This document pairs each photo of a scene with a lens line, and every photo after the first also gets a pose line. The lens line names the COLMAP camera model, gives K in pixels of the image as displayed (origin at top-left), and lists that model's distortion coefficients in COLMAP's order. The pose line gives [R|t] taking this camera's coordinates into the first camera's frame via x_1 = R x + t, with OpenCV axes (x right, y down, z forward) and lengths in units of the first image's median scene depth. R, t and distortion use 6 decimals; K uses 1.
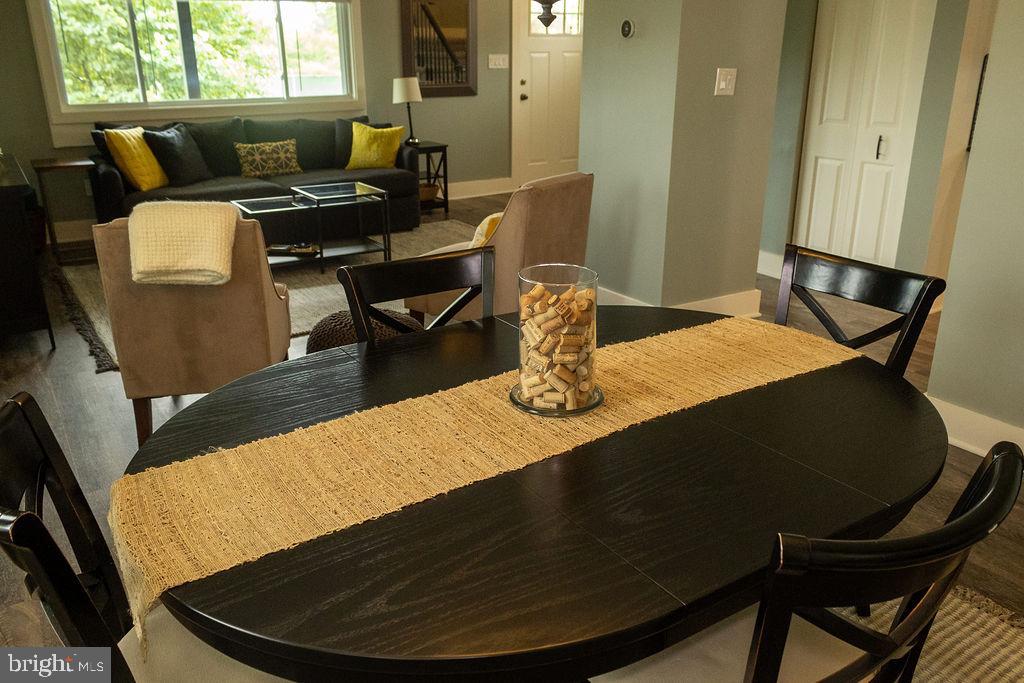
lens RADIAL K [[823.3, 0, 510.1], [0, 823.3, 341.2], [0, 0, 1]] dist [0.033872, -0.030348]
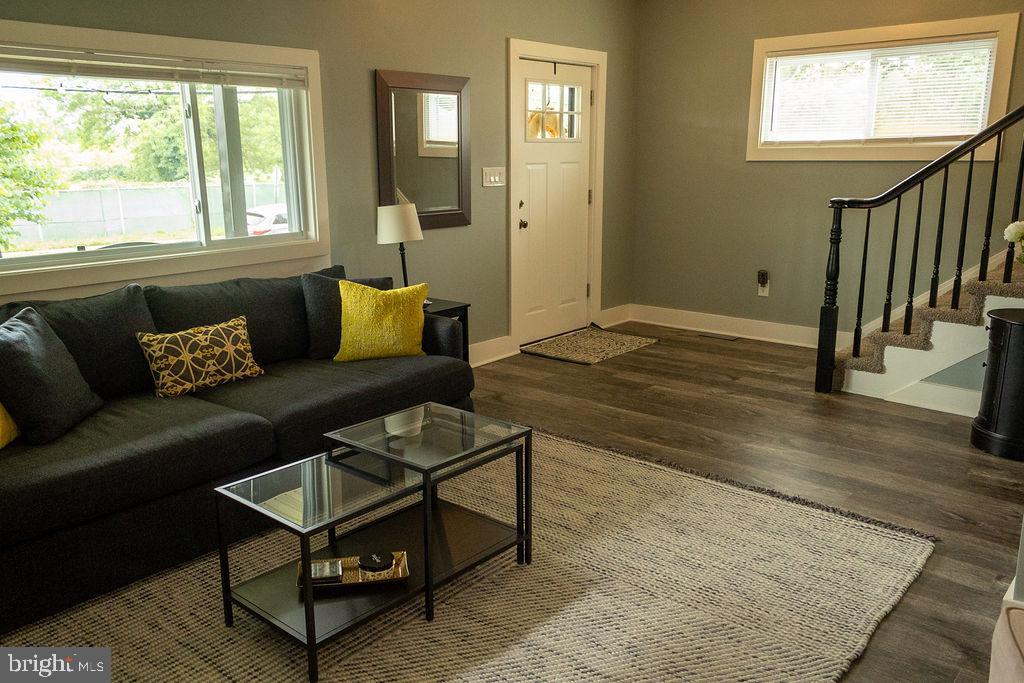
lens RADIAL K [[823.3, 0, 513.9], [0, 823.3, 342.4], [0, 0, 1]] dist [0.033872, -0.030348]
pose [[0.956552, -0.068393, 0.283425, -0.244441], [0.101923, 0.989205, -0.105284, -0.148215], [-0.273165, 0.129597, 0.953197, 0.414588]]
